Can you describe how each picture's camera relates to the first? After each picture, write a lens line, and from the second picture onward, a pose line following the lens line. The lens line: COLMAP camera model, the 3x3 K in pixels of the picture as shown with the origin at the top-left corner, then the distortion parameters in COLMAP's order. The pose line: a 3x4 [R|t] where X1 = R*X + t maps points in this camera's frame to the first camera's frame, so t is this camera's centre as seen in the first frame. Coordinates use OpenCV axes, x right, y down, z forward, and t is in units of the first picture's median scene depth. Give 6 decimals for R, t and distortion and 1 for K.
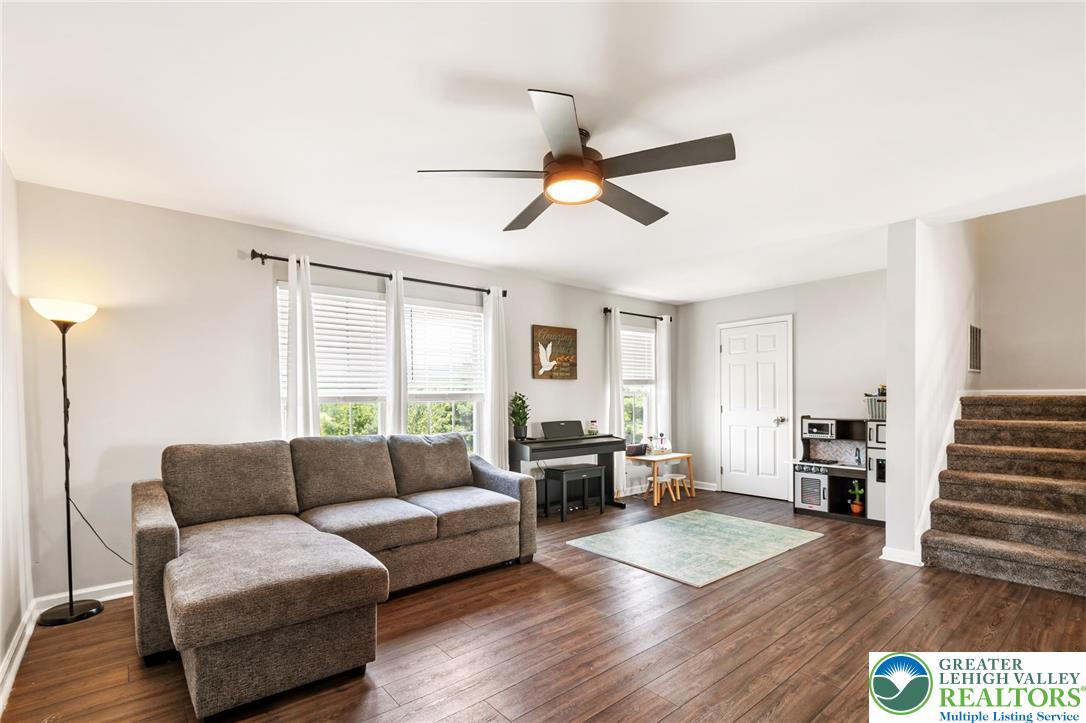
lens RADIAL K [[495.9, 0, 527.1], [0, 495.9, 403.0], [0, 0, 1]] dist [0.014082, -0.001223]
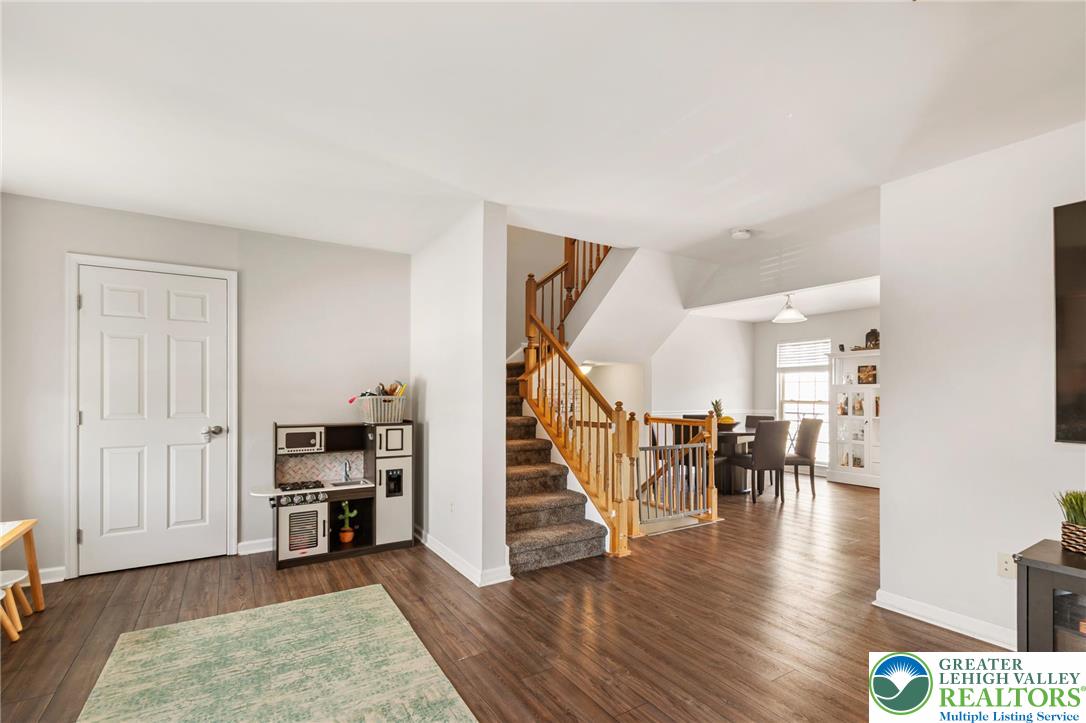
lens RADIAL K [[495.9, 0, 553.1], [0, 495.9, 388.4], [0, 0, 1]] dist [0.014082, -0.001223]
pose [[0.112151, 0.020090, 0.993488, -0.091867], [0.005333, 0.999769, -0.020819, -0.005833], [-0.993677, 0.007633, 0.112018, 0.568162]]
